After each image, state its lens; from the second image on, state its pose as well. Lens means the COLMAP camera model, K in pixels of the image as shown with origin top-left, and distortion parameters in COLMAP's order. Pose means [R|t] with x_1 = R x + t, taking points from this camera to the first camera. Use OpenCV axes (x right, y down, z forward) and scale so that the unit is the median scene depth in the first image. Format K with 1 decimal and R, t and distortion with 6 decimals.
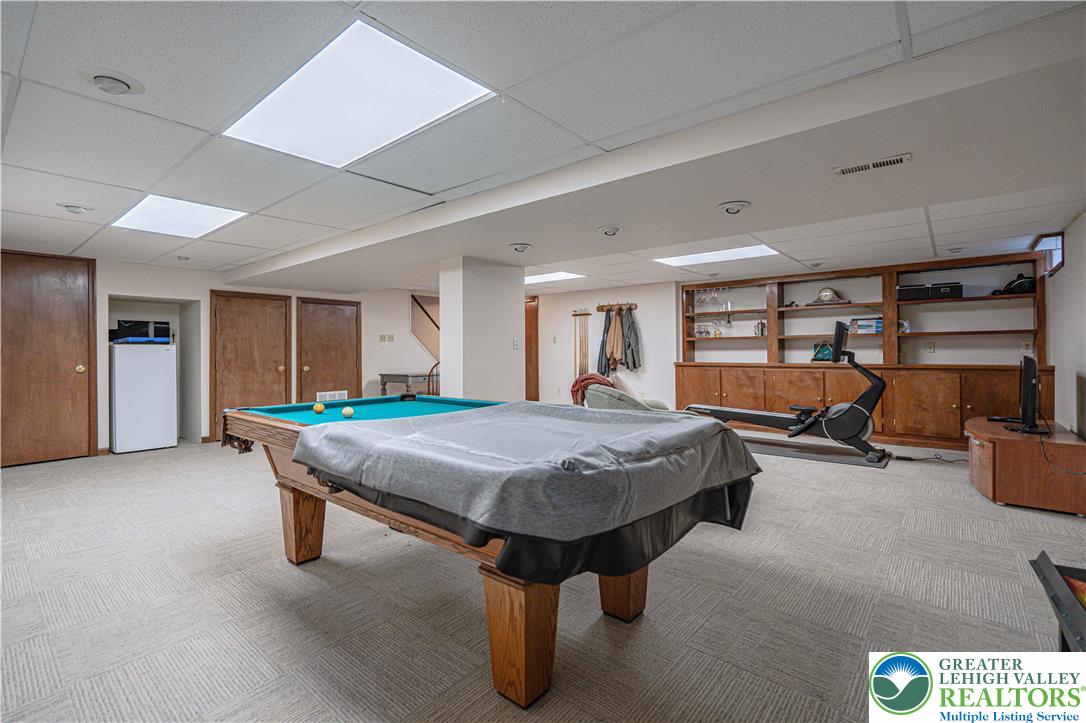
lens RADIAL K [[488.7, 0, 539.9], [0, 488.7, 383.9], [0, 0, 1]] dist [0.025432, -0.000008]
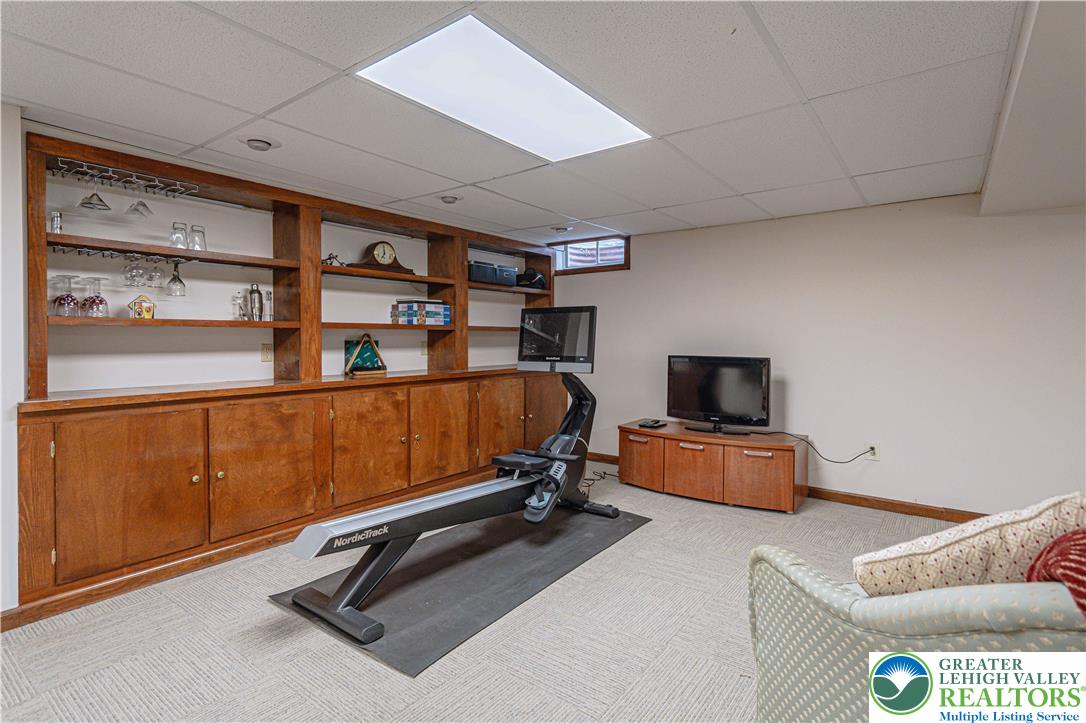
lens RADIAL K [[542.9, 0, 543.6], [0, 542.9, 349.1], [0, 0, 1]] dist [0.016079, -0.000028]
pose [[-0.052800, -0.010507, 0.998550, -0.046109], [0.076293, 0.996980, 0.014525, -0.060789], [-0.995686, 0.076950, -0.051839, 0.781301]]
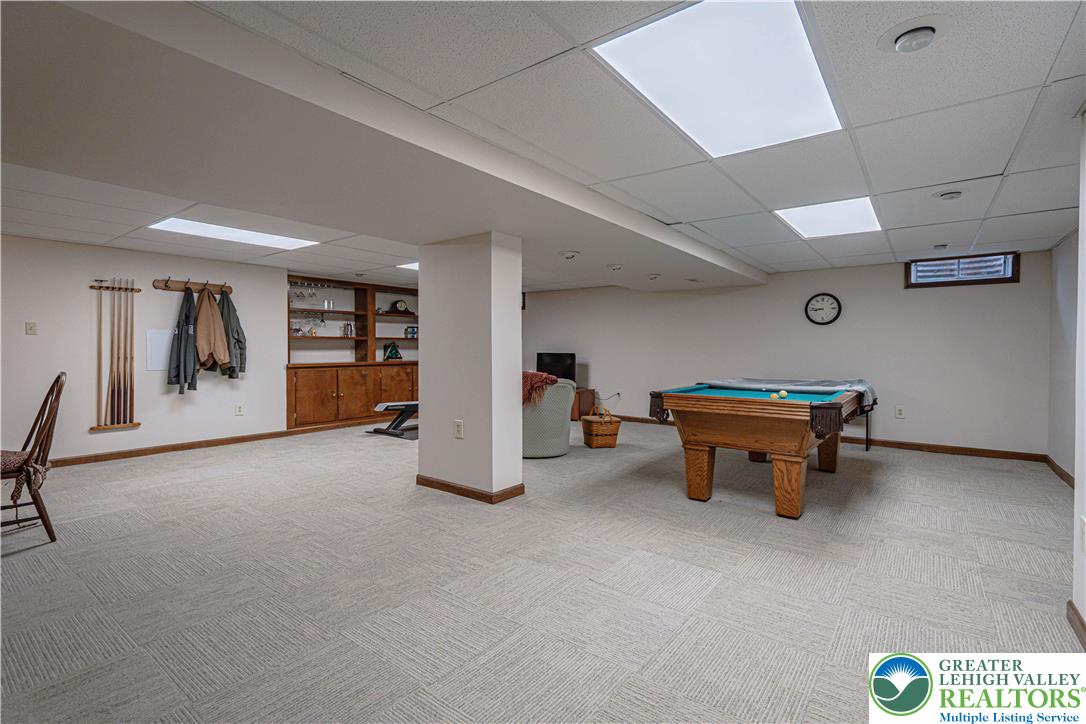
lens RADIAL K [[511.3, 0, 543.0], [0, 511.3, 362.0], [0, 0, 1]] dist [0.001760, 0.000740]
pose [[-0.056703, -0.019744, 0.998196, -0.678133], [0.073204, 0.997031, 0.023879, -0.039753], [-0.995704, 0.074426, -0.055090, 0.657370]]
